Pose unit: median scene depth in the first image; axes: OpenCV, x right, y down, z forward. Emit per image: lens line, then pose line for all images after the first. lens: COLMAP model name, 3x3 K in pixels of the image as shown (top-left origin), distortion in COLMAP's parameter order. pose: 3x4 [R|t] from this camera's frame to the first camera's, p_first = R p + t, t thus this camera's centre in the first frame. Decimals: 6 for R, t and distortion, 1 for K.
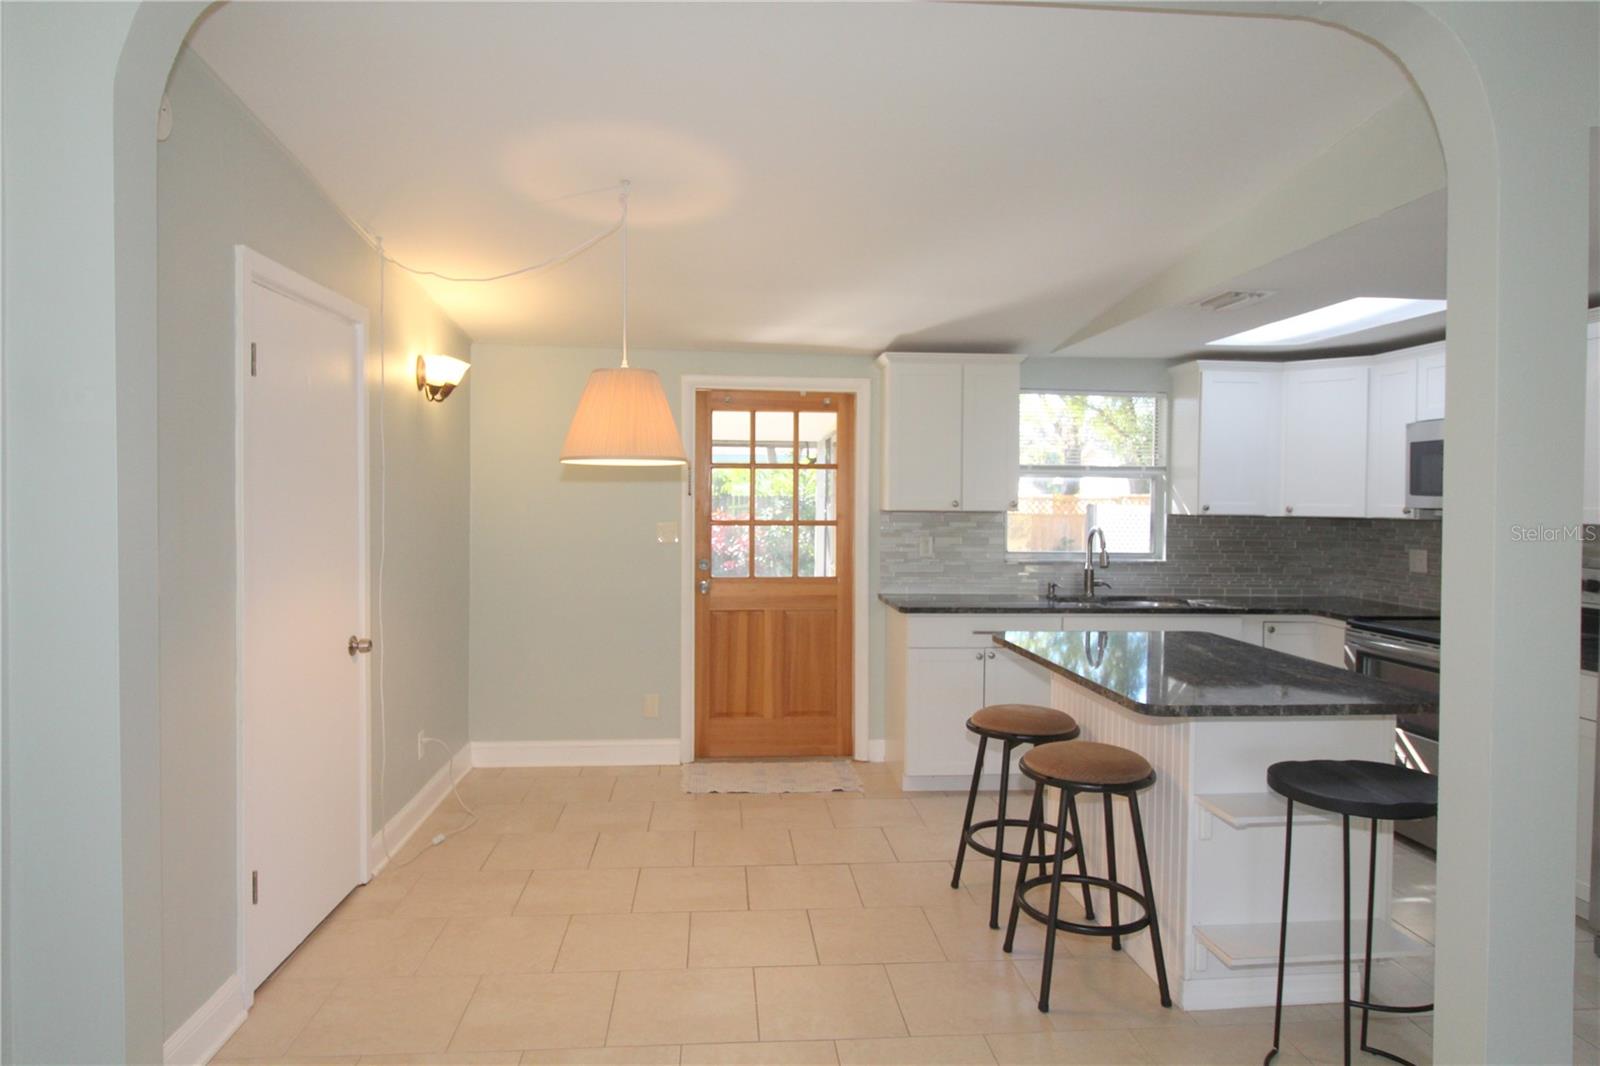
lens RADIAL K [[960.0, 0, 796.7], [0, 960.0, 518.8], [0, 0, 1]] dist [0.008039, -0.010372]
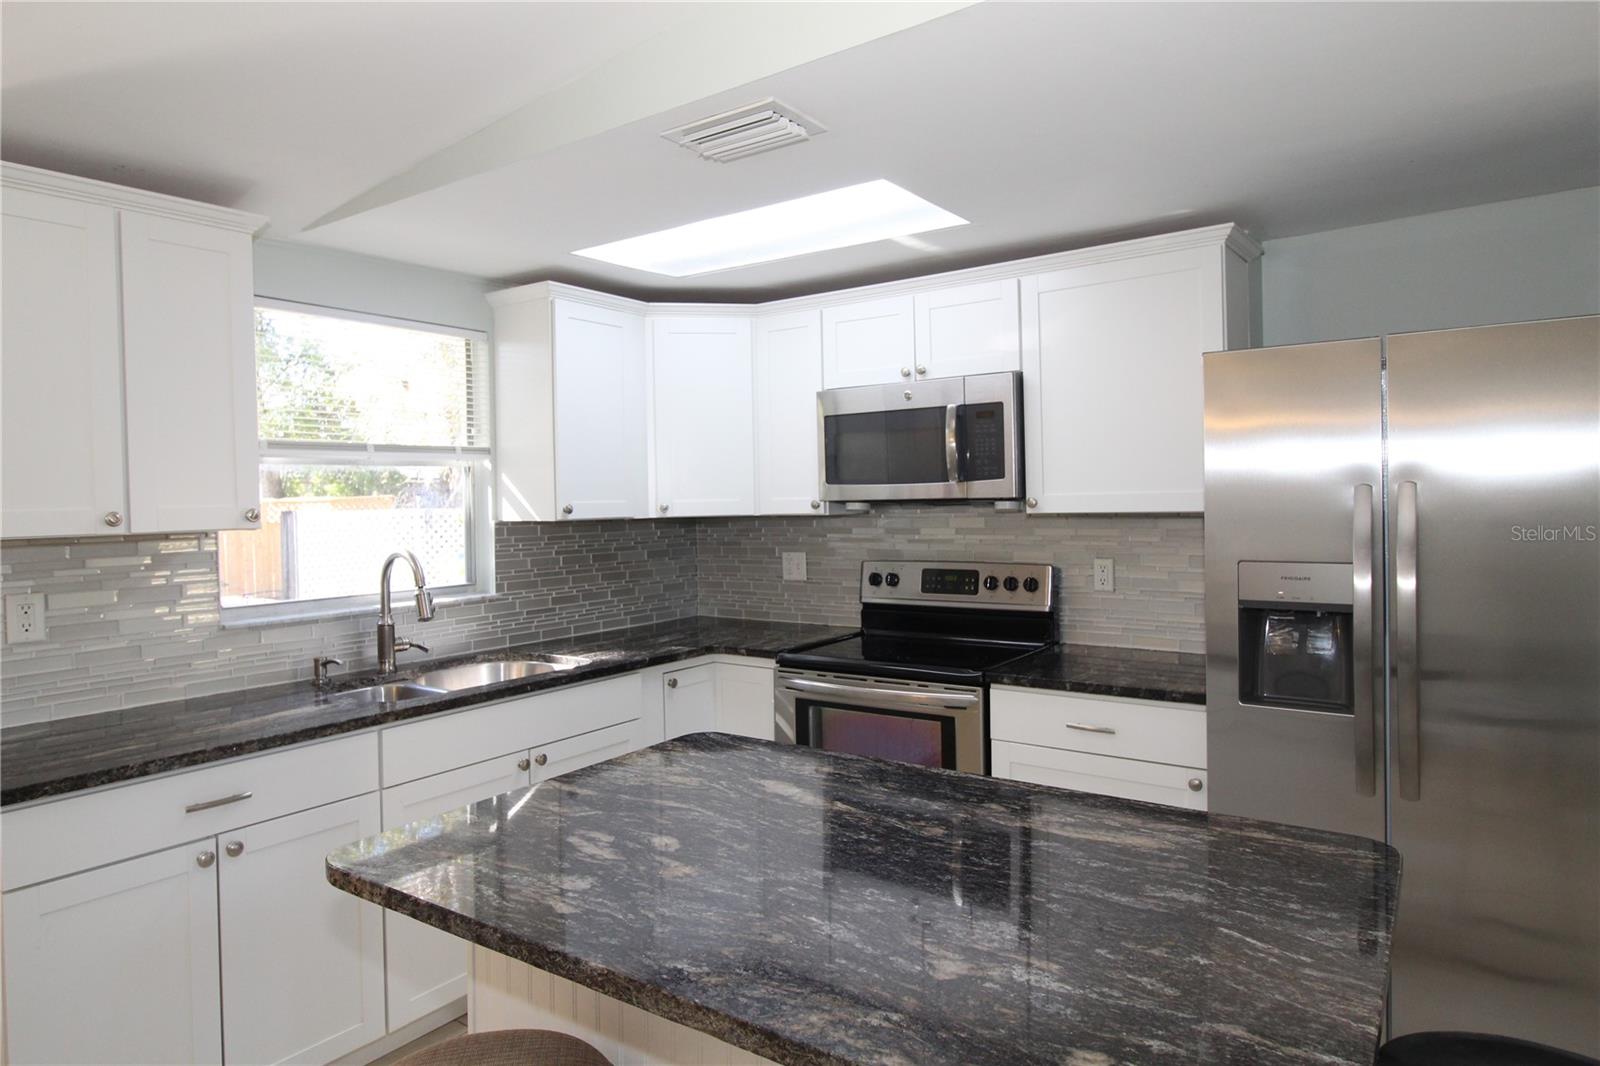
lens RADIAL K [[960.0, 0, 799.5], [0, 960.0, 504.3], [0, 0, 1]] dist [0.008039, -0.010372]
pose [[0.648108, -0.028272, 0.761024, 0.031286], [0.042863, 0.999081, 0.000612, -0.008553], [-0.760341, 0.032223, 0.648724, 0.450332]]
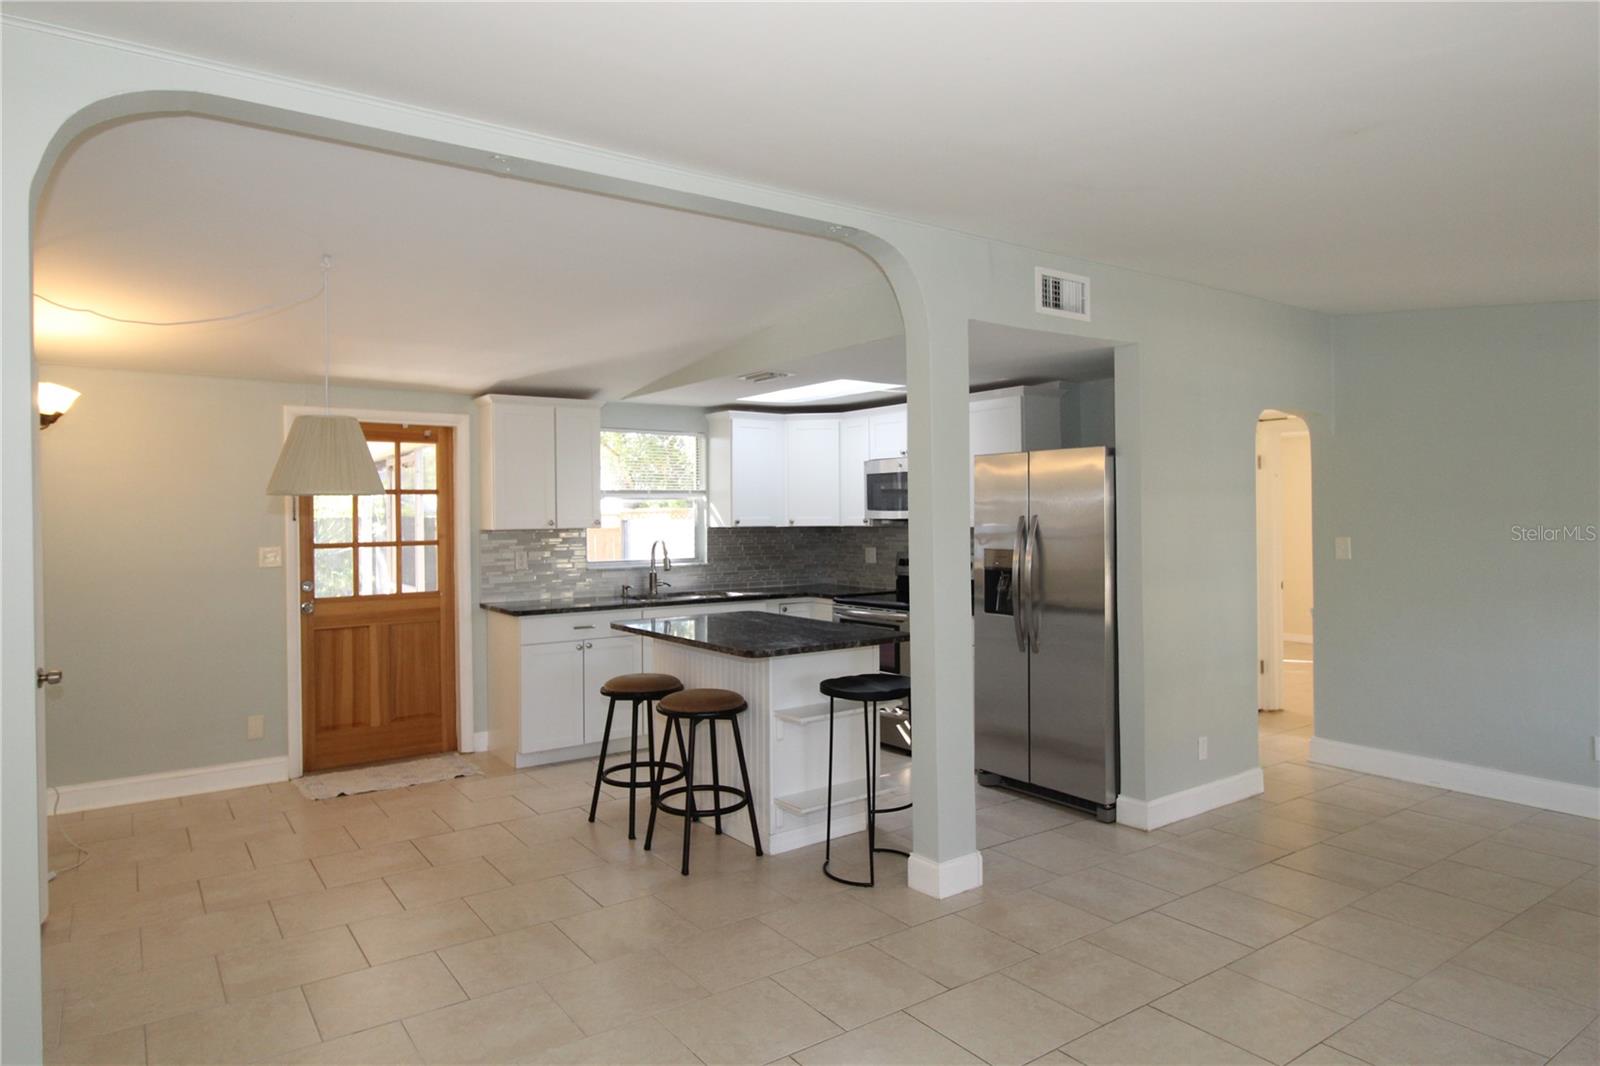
lens RADIAL K [[960.0, 0, 794.7], [0, 960.0, 508.7], [0, 0, 1]] dist [0.008039, -0.010372]
pose [[0.864445, -0.014959, 0.502504, -0.167599], [0.028637, 0.999399, -0.019512, -0.001123], [-0.501910, 0.031258, 0.864355, -0.180835]]
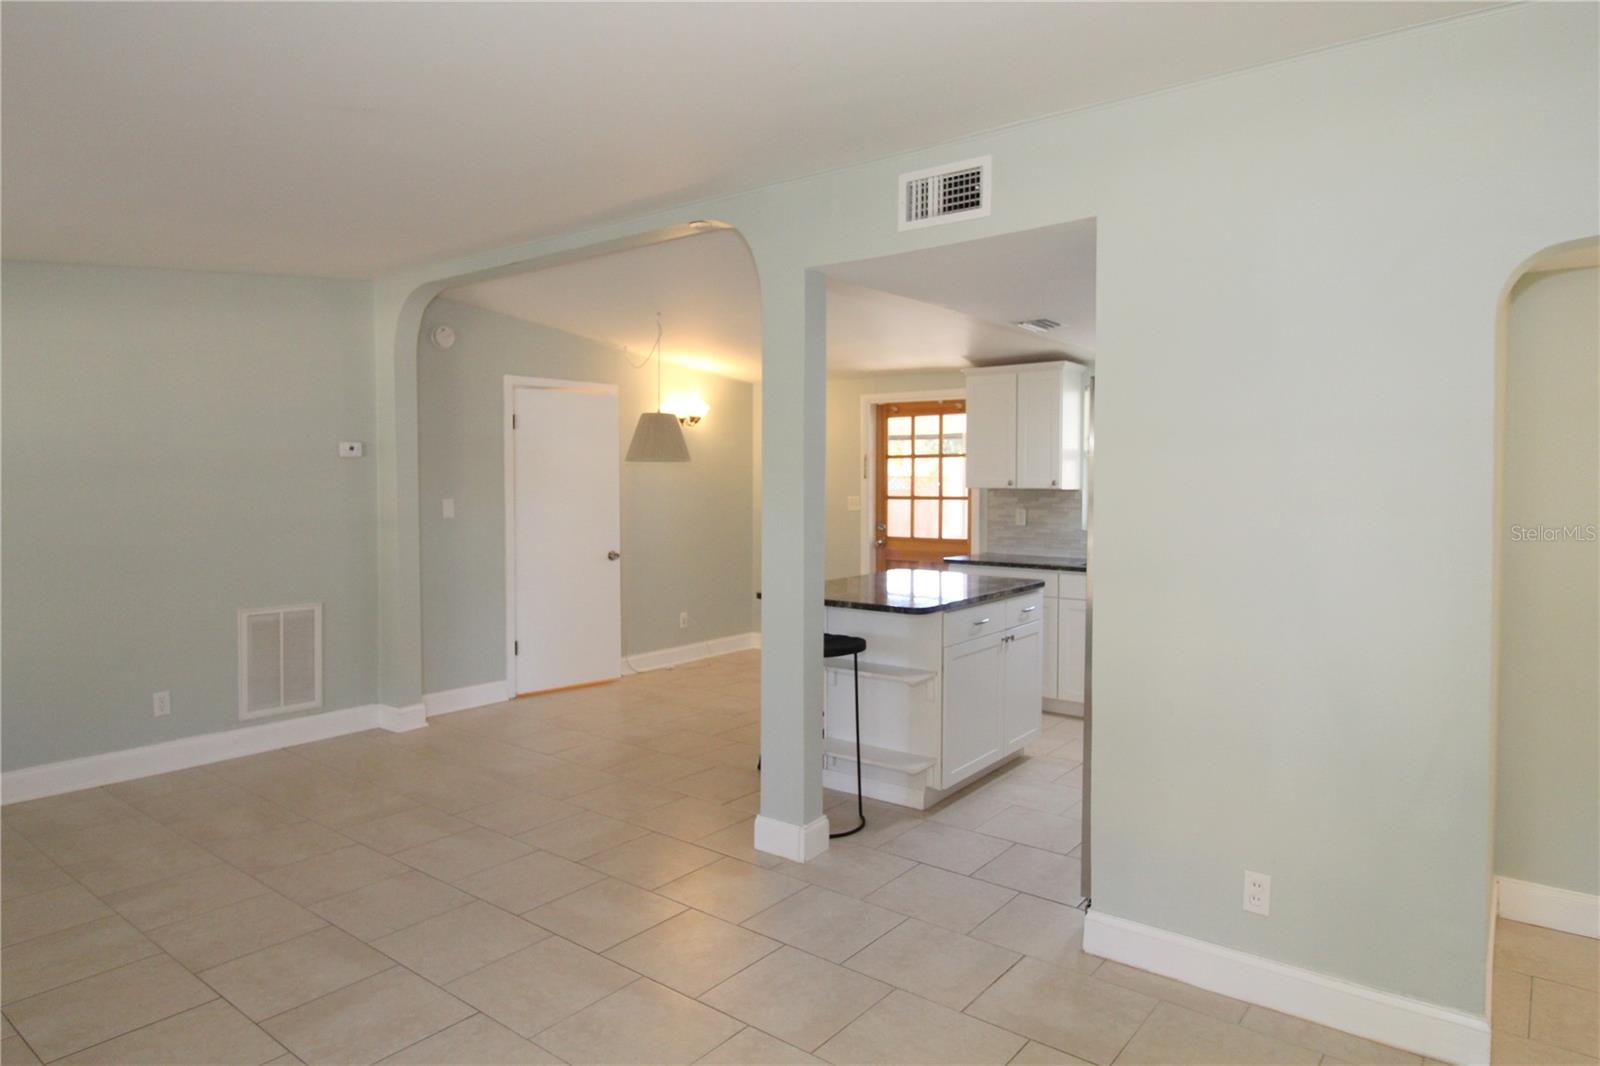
lens RADIAL K [[960.0, 0, 784.9], [0, 960.0, 499.7], [0, 0, 1]] dist [0.008039, -0.010372]
pose [[0.728495, 0.007428, -0.685011, 0.791763], [-0.011622, 0.999931, -0.001516, 0.012124], [0.684952, 0.009066, 0.728532, -0.130745]]
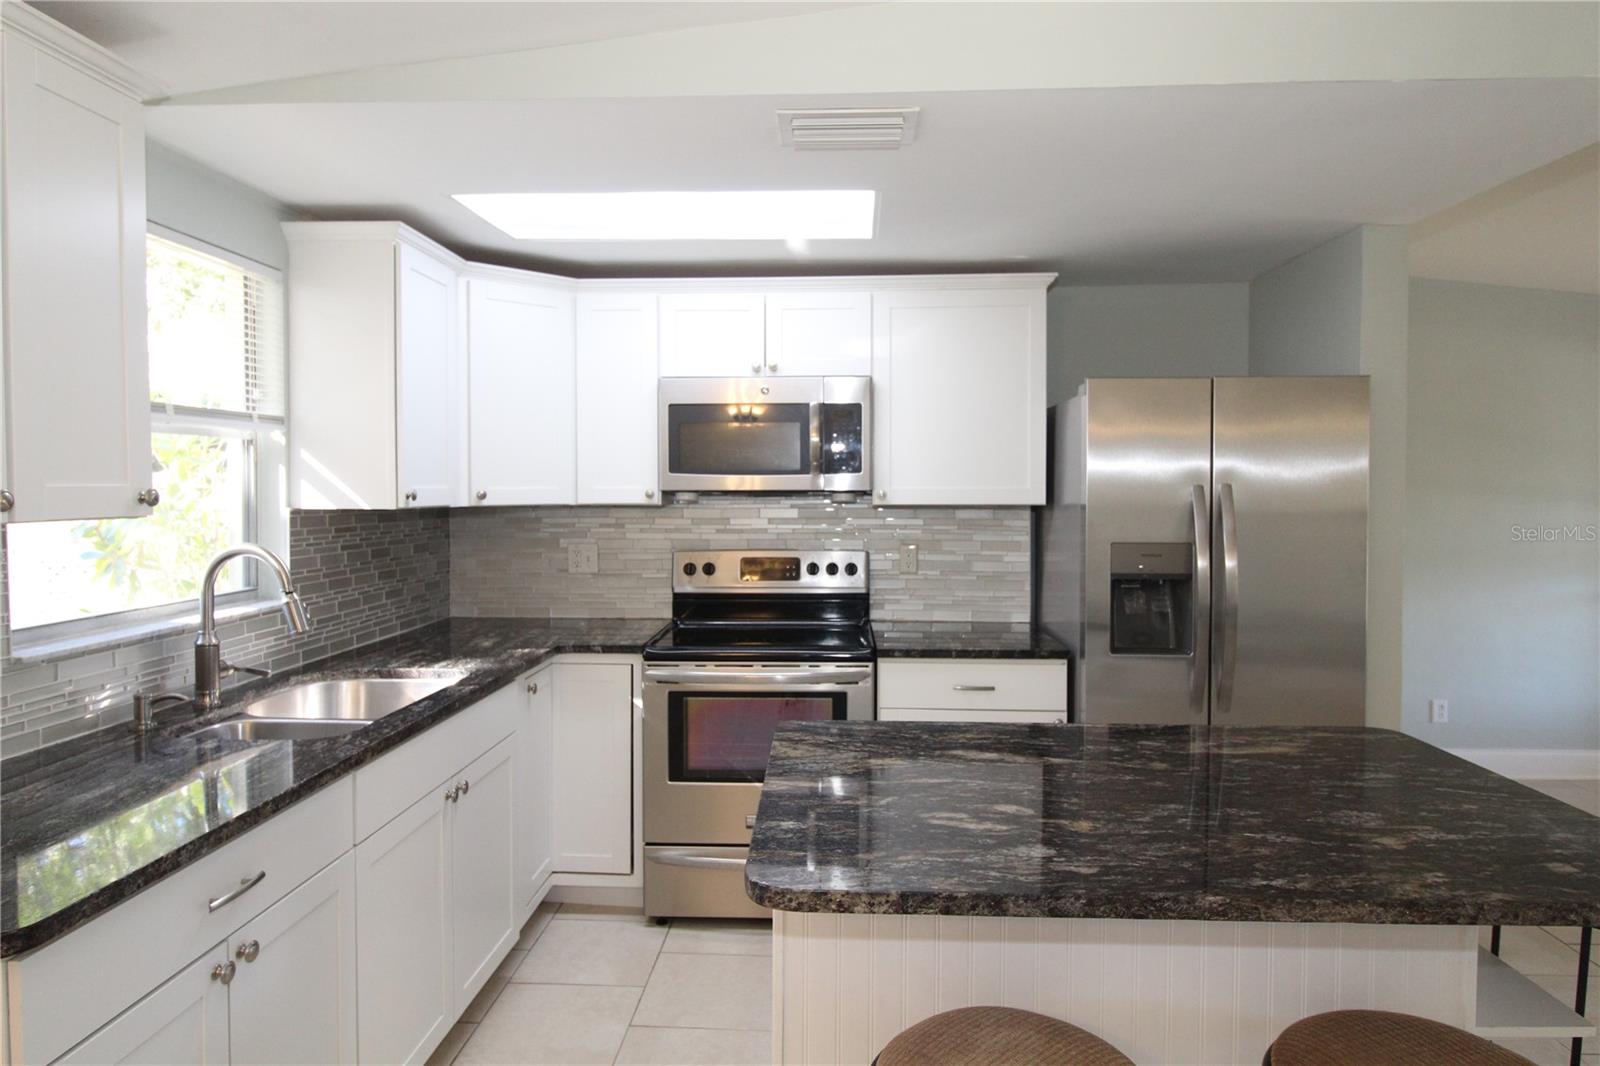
lens RADIAL K [[960.0, 0, 802.1], [0, 960.0, 498.4], [0, 0, 1]] dist [0.008039, -0.010372]
pose [[0.135051, -0.024104, 0.990545, -0.088773], [0.023069, 0.999510, 0.021177, -0.016038], [-0.990570, 0.019991, 0.135541, 0.692937]]
